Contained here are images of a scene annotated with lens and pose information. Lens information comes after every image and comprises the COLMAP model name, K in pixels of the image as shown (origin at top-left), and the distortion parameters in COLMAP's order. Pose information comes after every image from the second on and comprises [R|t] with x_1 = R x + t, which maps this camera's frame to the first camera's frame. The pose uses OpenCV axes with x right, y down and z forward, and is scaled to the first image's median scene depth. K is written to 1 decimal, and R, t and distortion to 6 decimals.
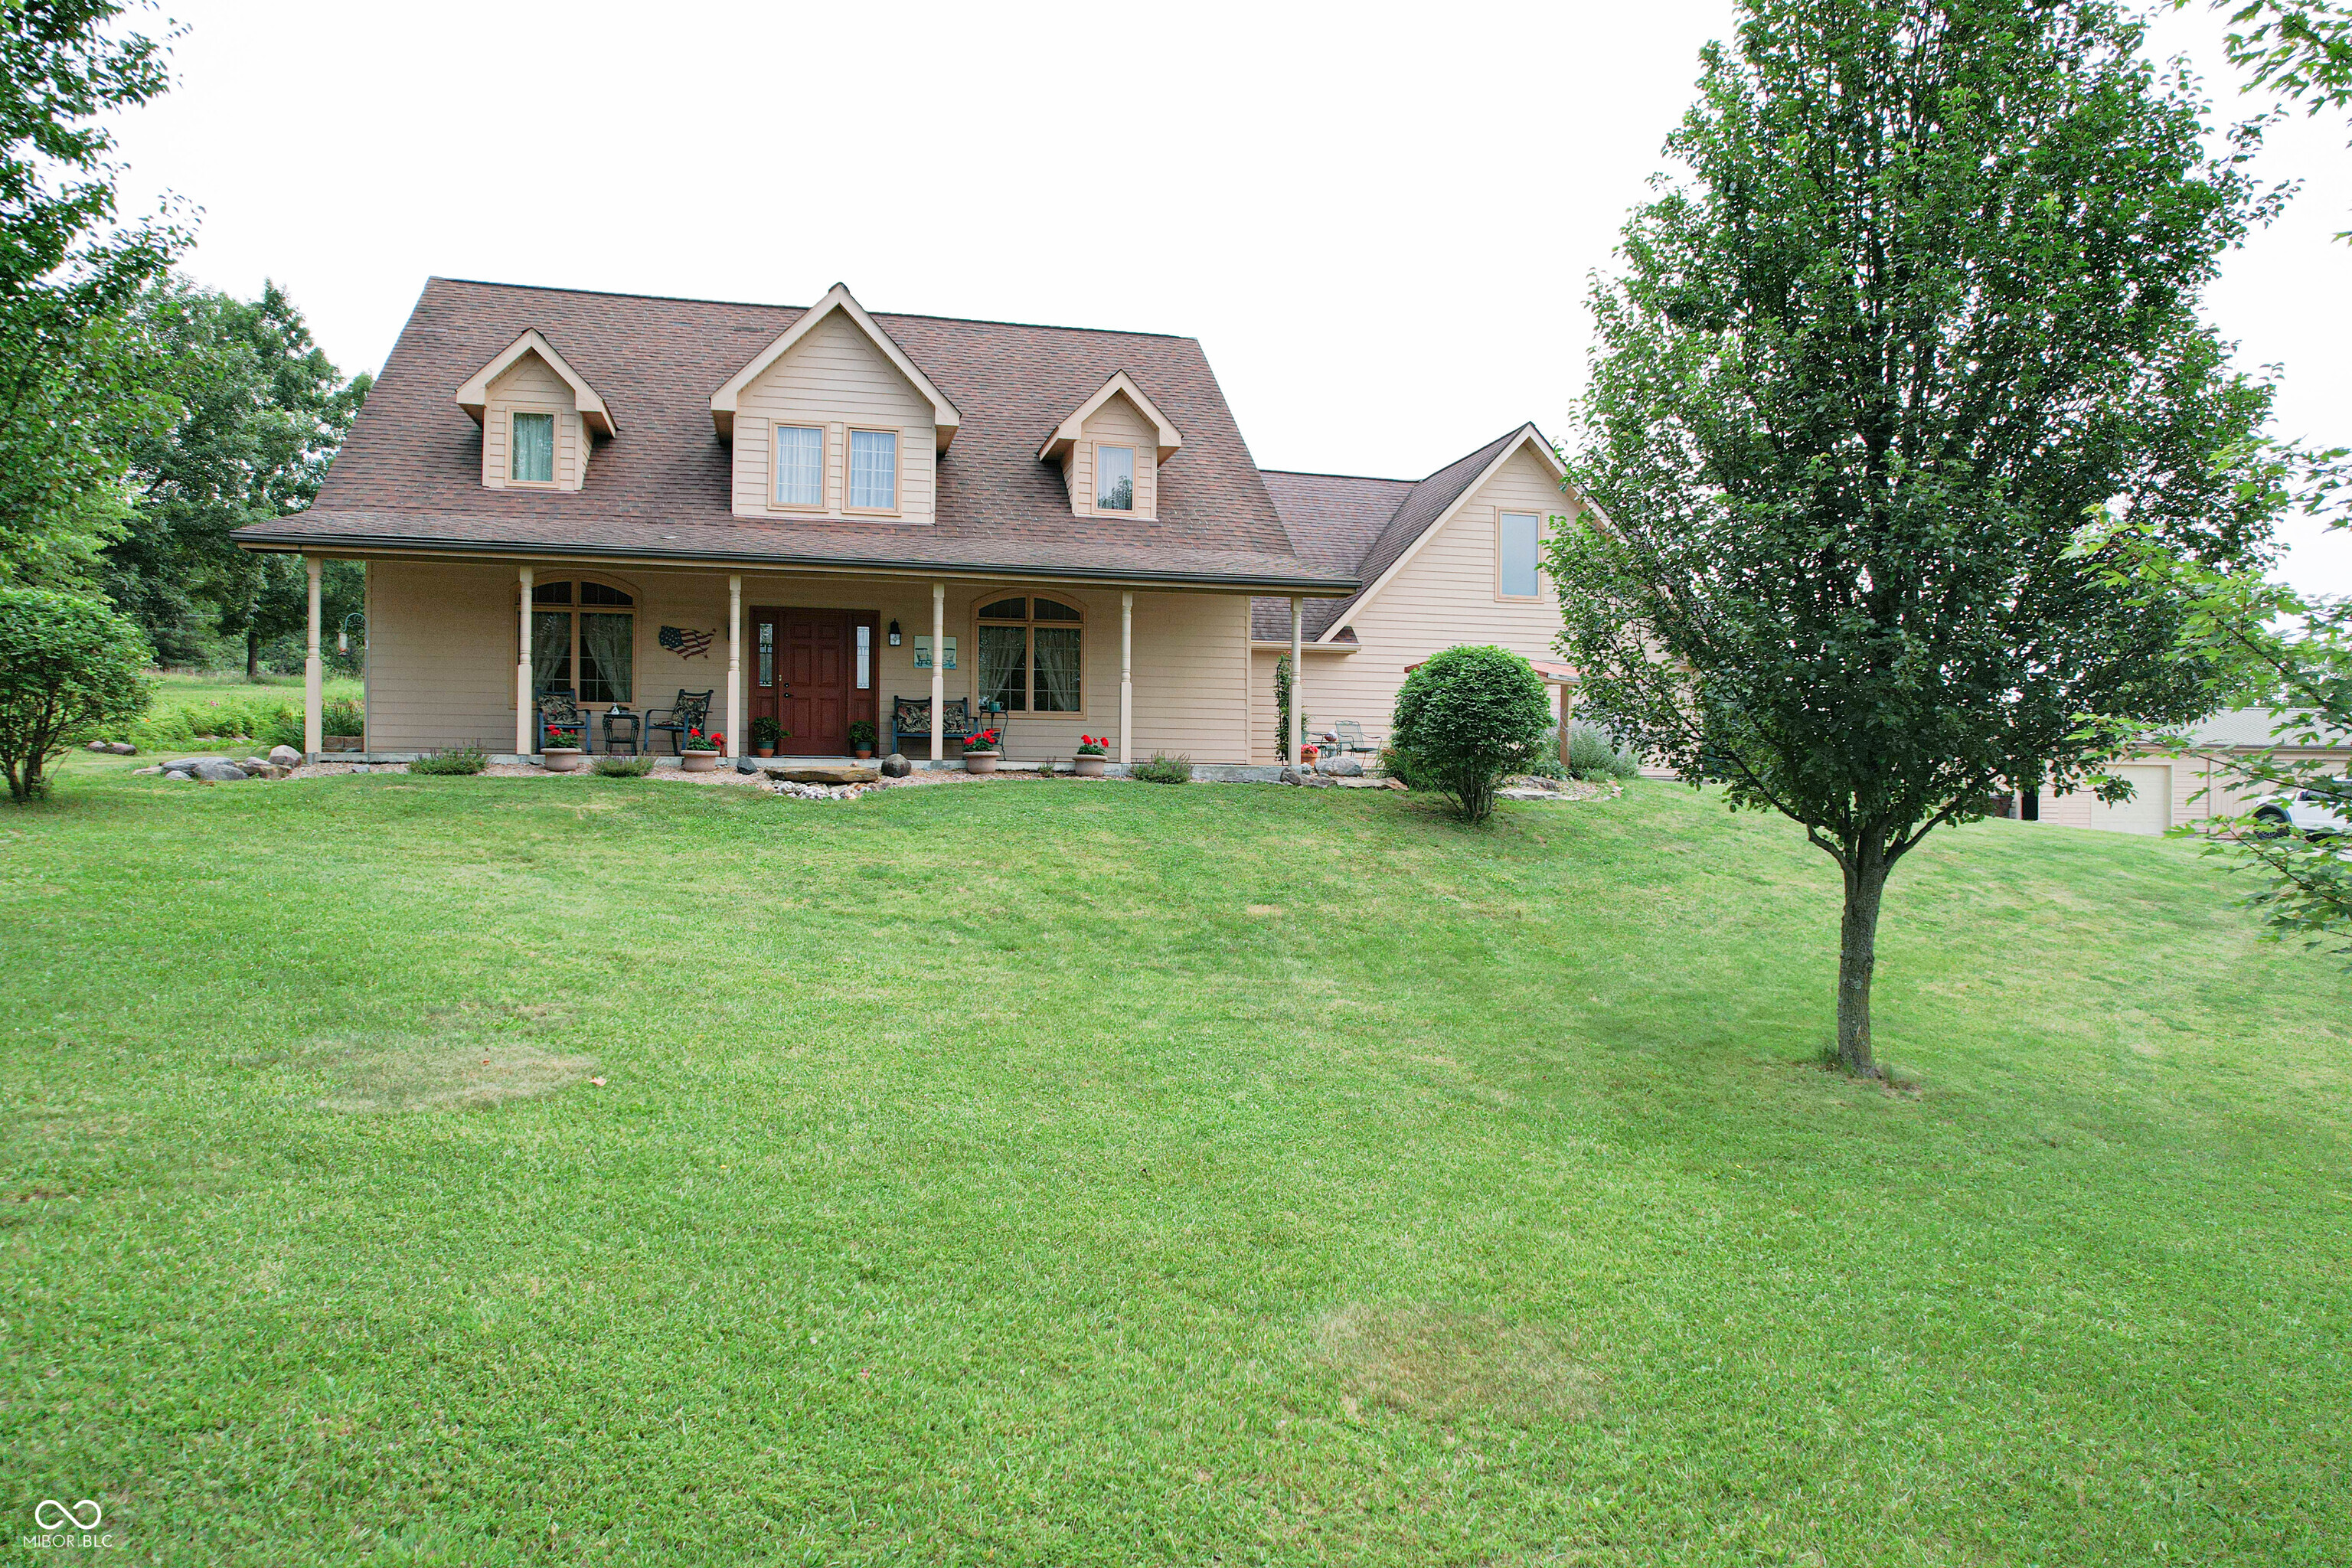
lens RADIAL K [[1504.1, 0, 1174.5], [0, 1504.1, 793.7], [0, 0, 1]] dist [-0.080377, 0.075528]
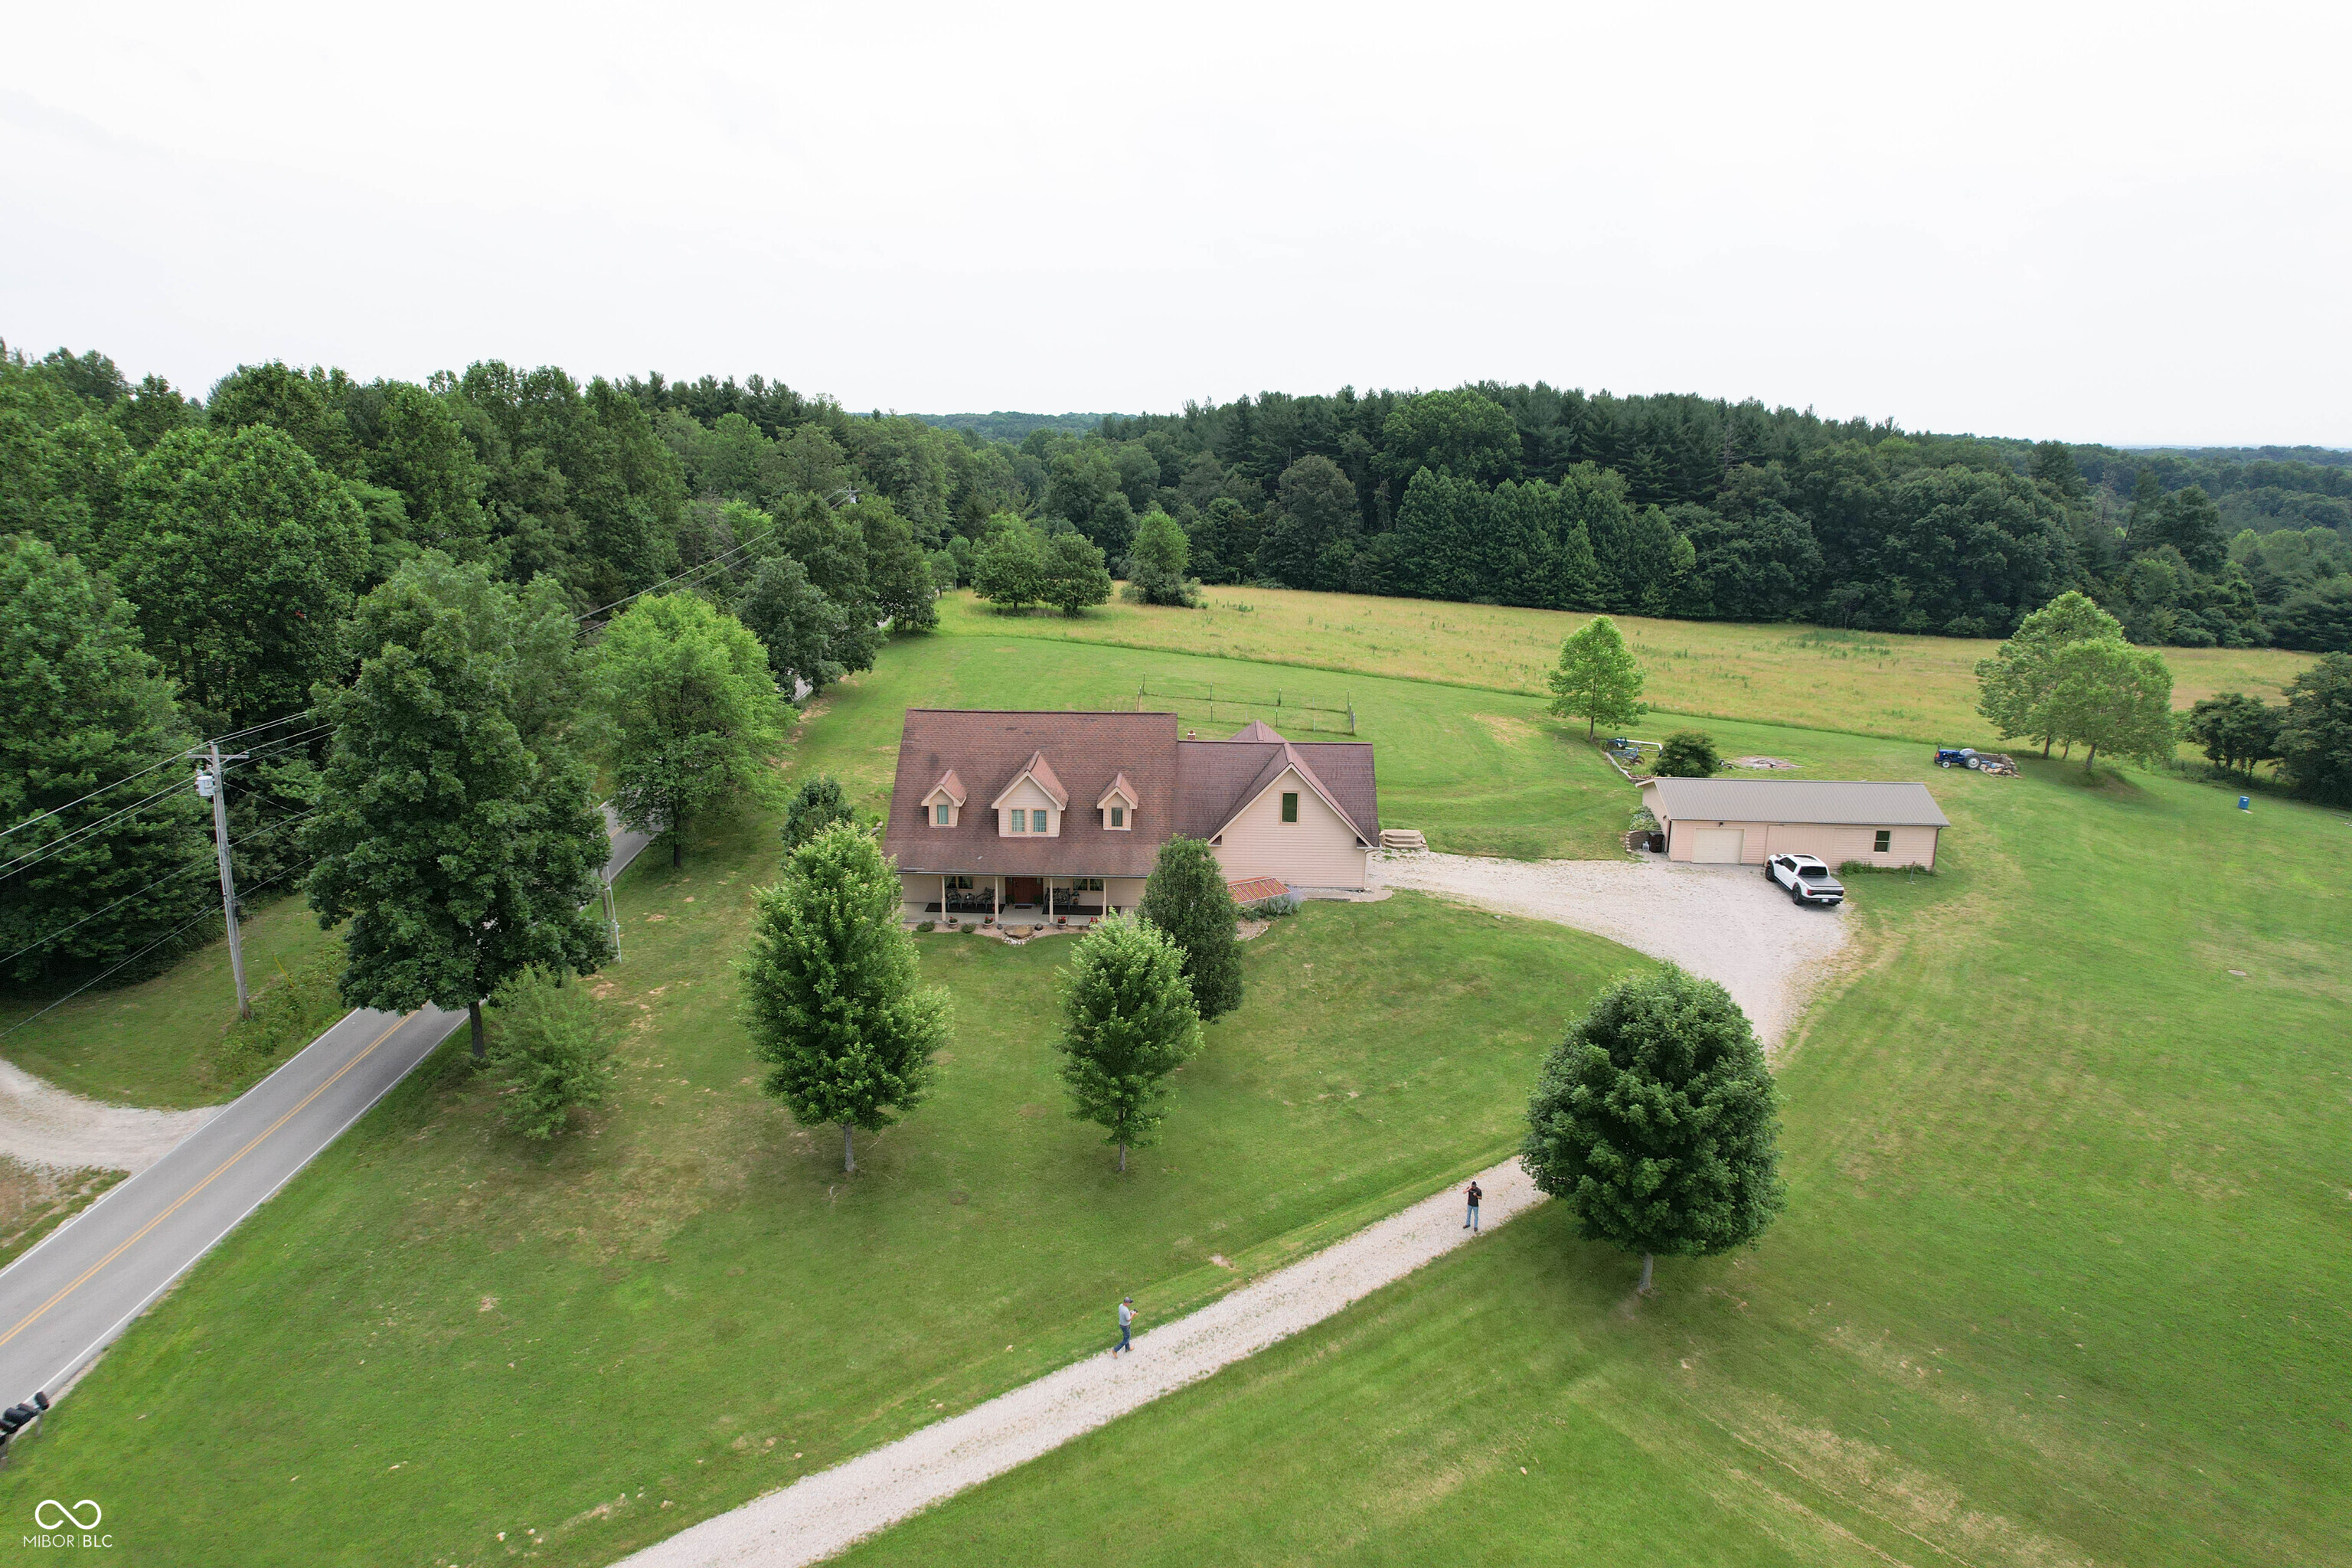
lens RADIAL K [[1504.1, 0, 1174.5], [0, 1504.1, 793.7], [0, 0, 1]] dist [-0.080377, 0.075528]
pose [[0.963779, 0.068629, -0.257723, 1.064502], [-0.002157, 0.968300, 0.249783, -1.258066], [0.266695, -0.240179, 0.933374, -2.277974]]
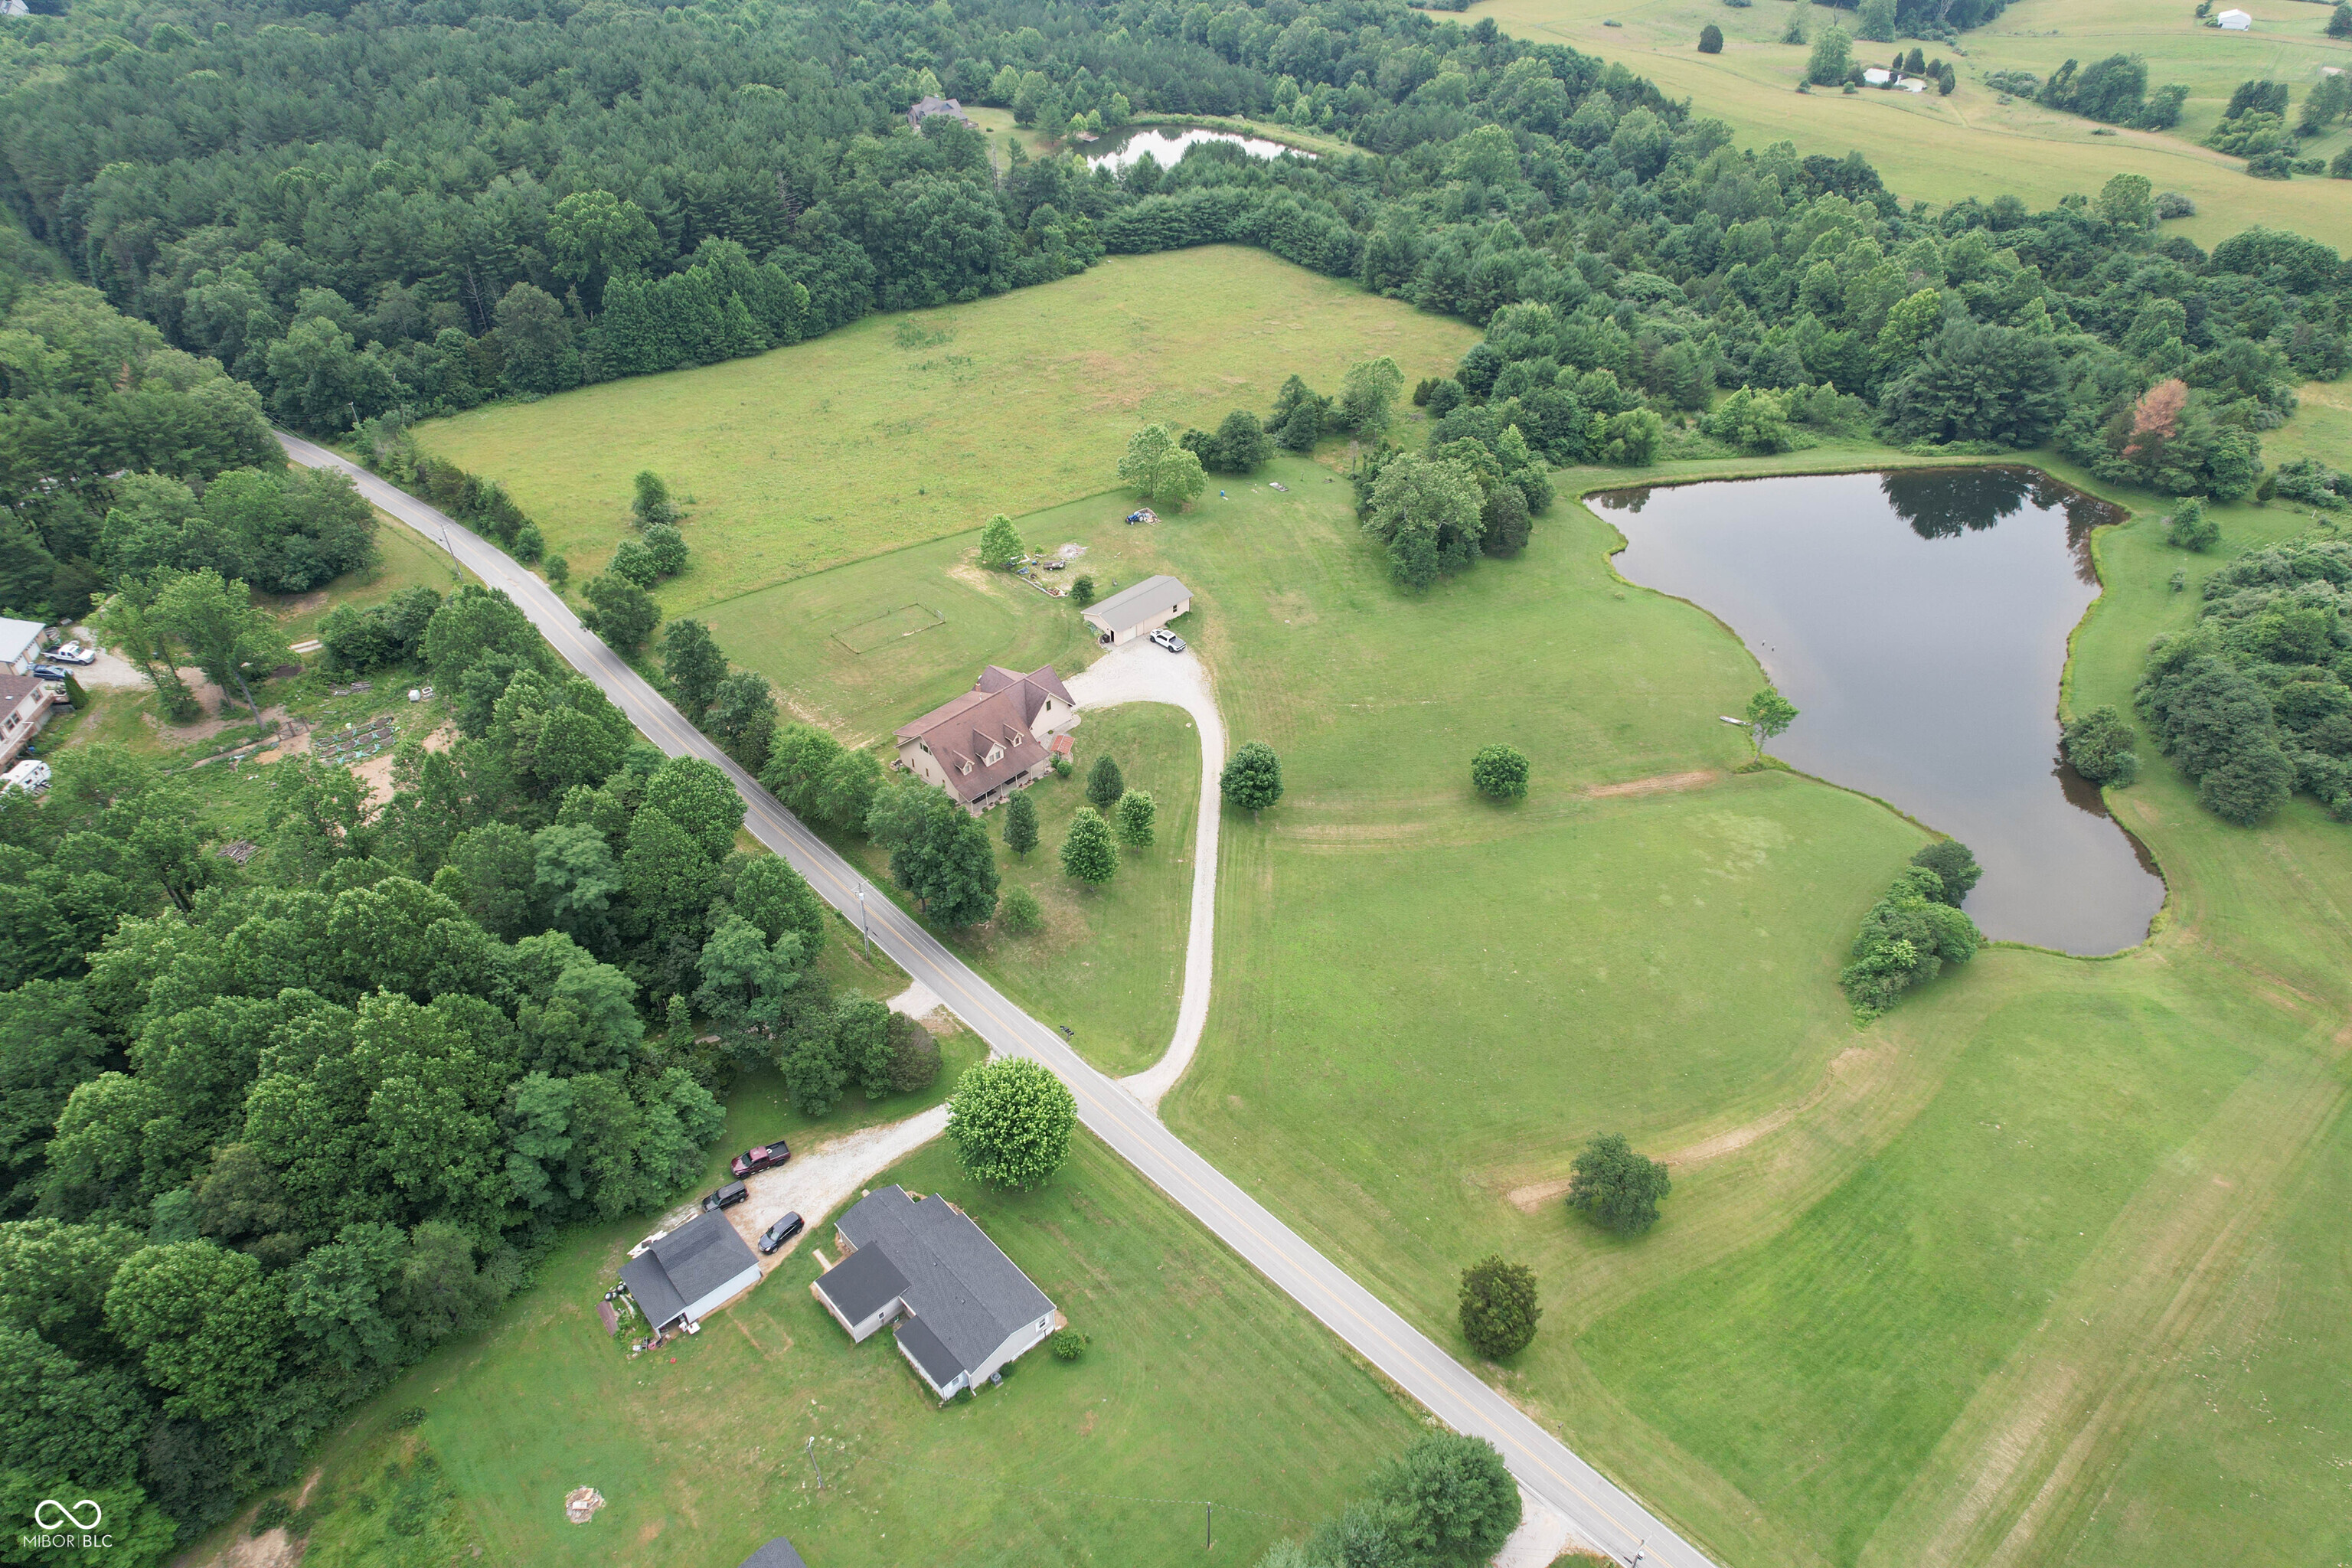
lens RADIAL K [[1504.1, 0, 1174.5], [0, 1504.1, 793.7], [0, 0, 1]] dist [-0.080377, 0.075528]
pose [[0.849911, -0.328312, 0.412143, -3.477639], [-0.003752, 0.778375, 0.627788, -6.413272], [-0.526912, -0.535111, 0.660318, -6.332236]]
